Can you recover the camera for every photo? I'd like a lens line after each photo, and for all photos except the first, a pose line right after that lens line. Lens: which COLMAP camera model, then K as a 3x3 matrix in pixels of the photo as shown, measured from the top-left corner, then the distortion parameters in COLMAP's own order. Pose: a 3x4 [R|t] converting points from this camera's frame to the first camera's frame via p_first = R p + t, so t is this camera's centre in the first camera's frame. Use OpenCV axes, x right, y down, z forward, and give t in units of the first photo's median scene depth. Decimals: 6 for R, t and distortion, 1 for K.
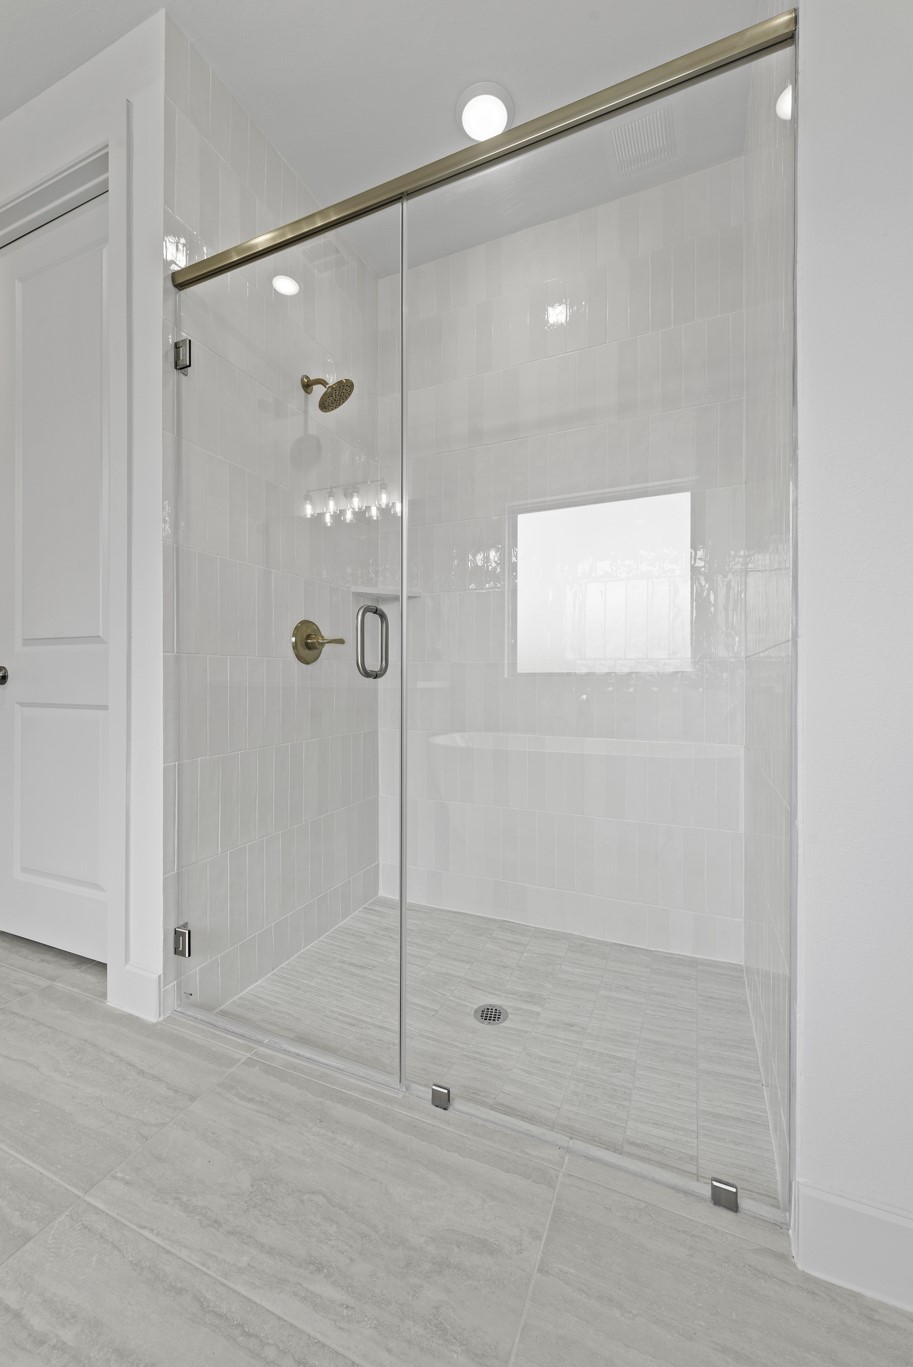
lens RADIAL K [[541.2, 0, 456.6], [0, 541.2, 674.1], [0, 0, 1]] dist [0.008711, -0.001966]
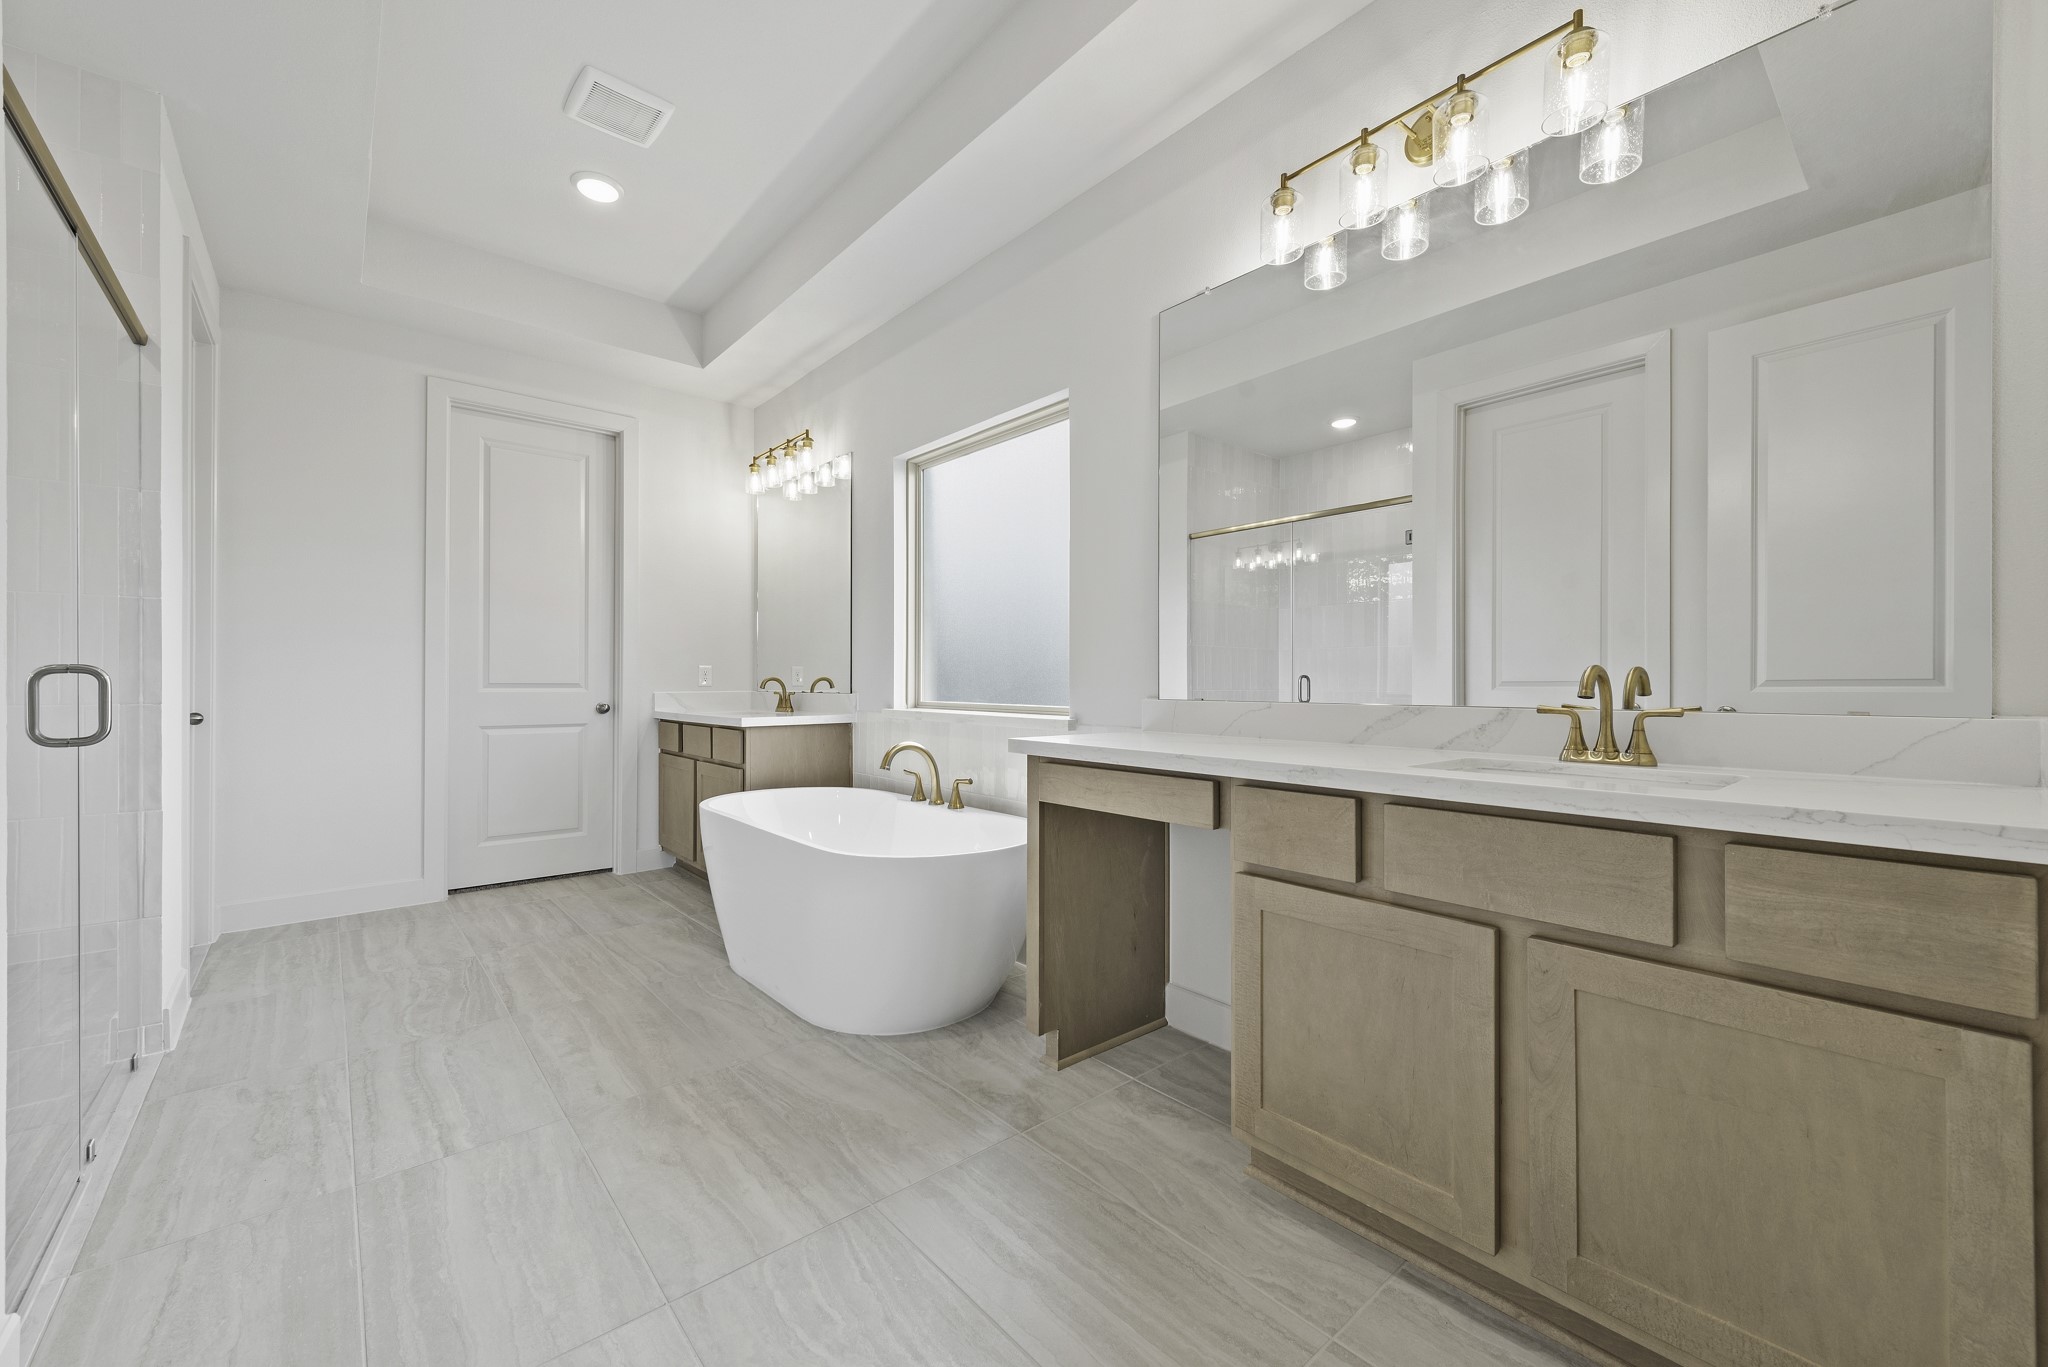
lens RADIAL K [[810.8, 0, 1024.0], [0, 810.8, 684.2], [0, 0, 1]] dist [0.008711, -0.001966]
pose [[-0.899981, -0.004410, 0.435907, -1.854997], [-0.001693, 0.999977, 0.006622, -0.090439], [-0.435926, 0.005222, -0.899967, 1.317838]]
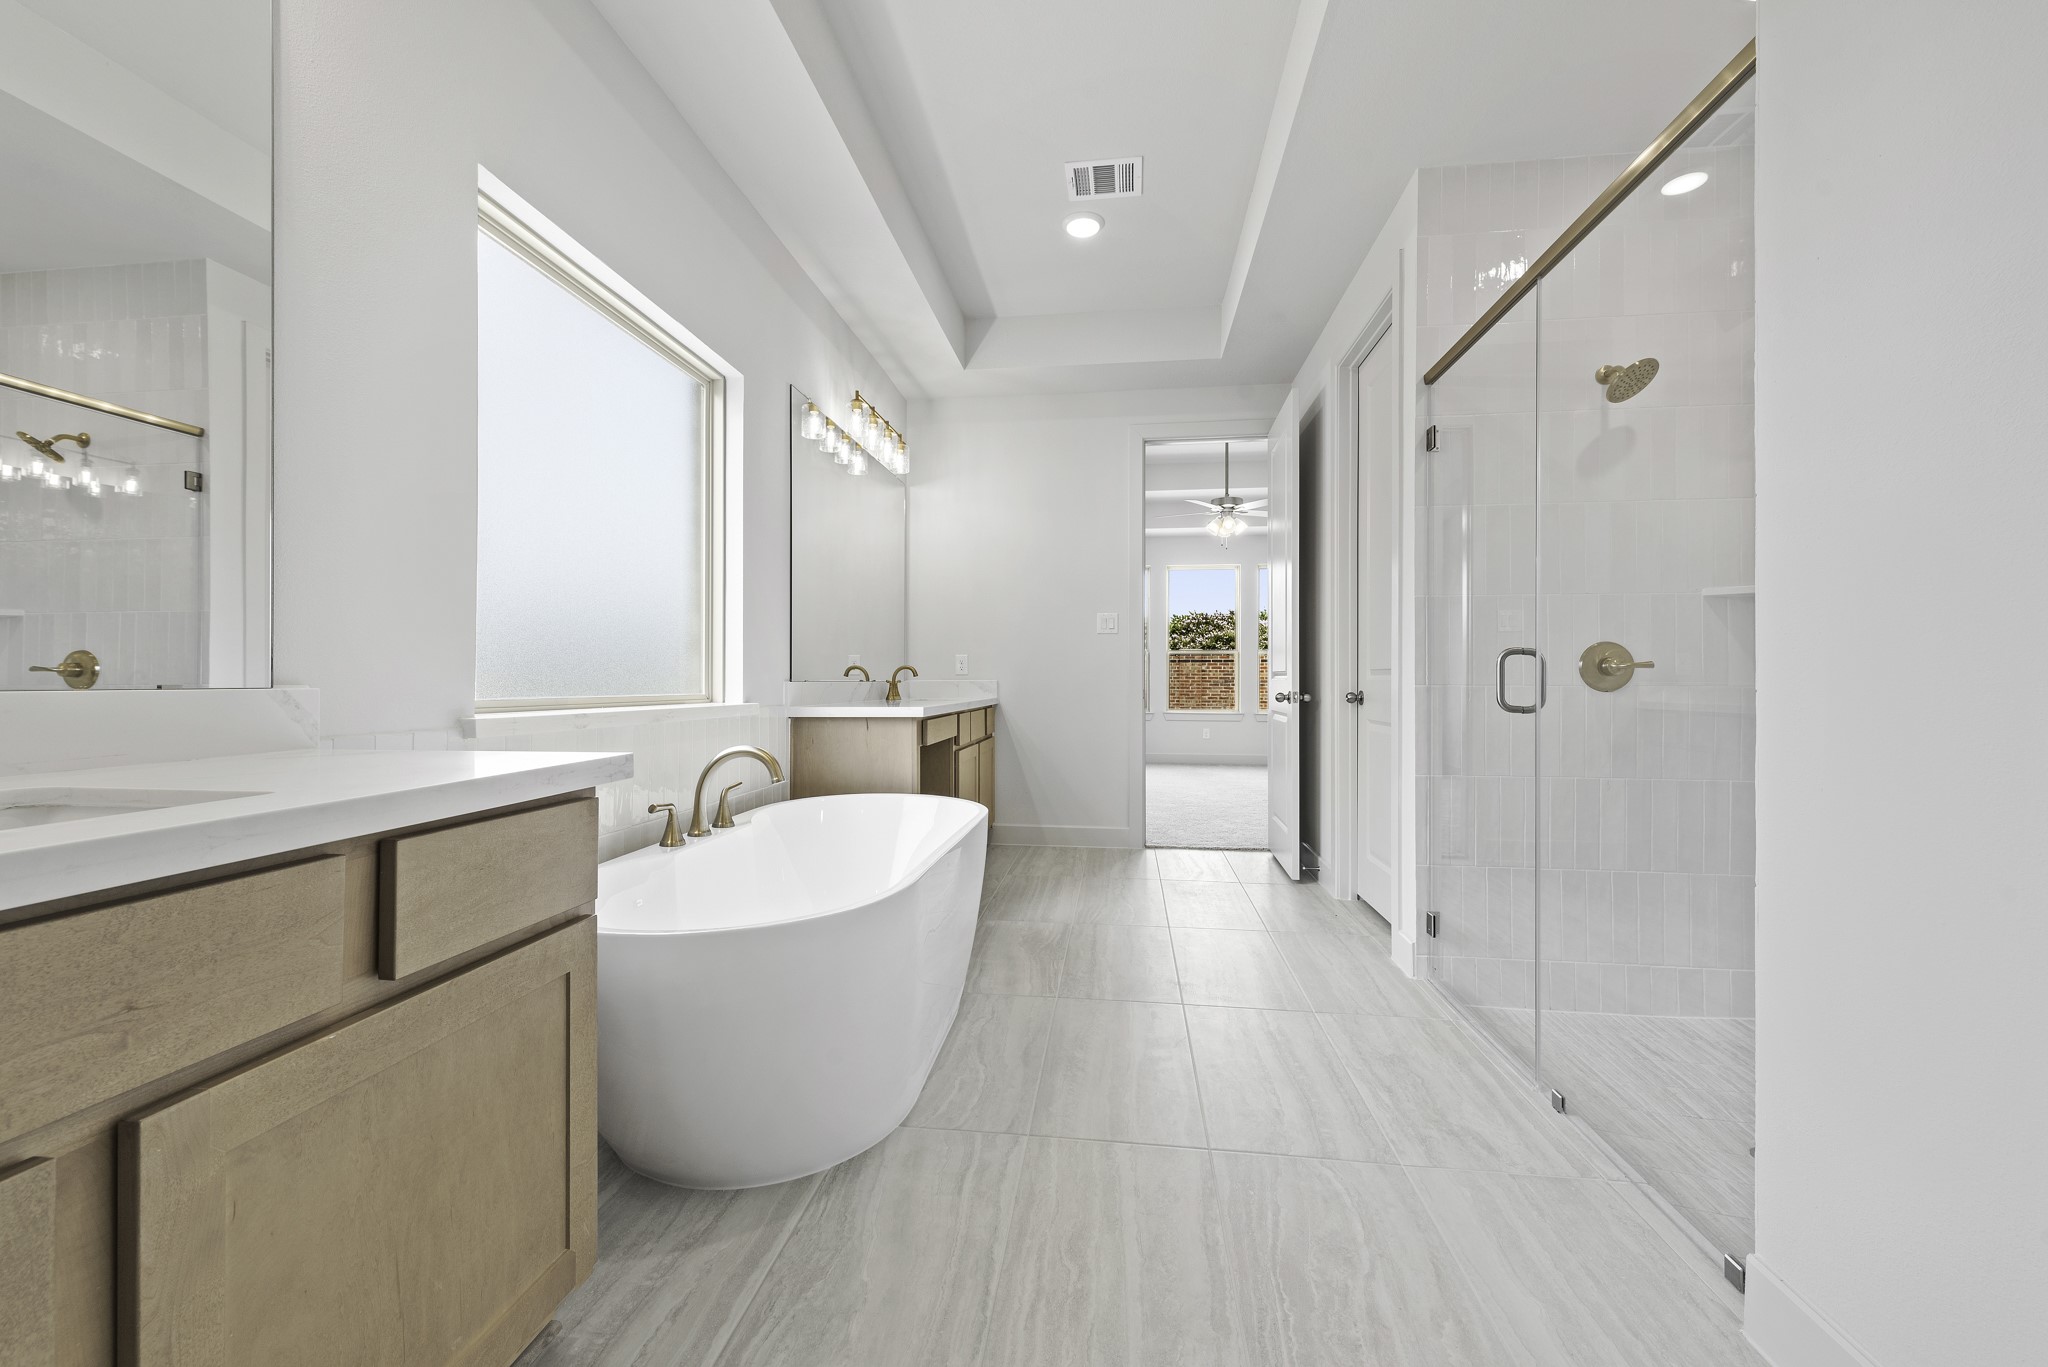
lens RADIAL K [[810.8, 0, 1027.5], [0, 810.8, 680.8], [0, 0, 1]] dist [0.008711, -0.001966]
pose [[0.289708, 0.001016, -0.957115, 0.997060], [-0.000507, 0.999999, 0.000908, -0.051068], [0.957115, 0.000222, 0.289708, -0.395779]]
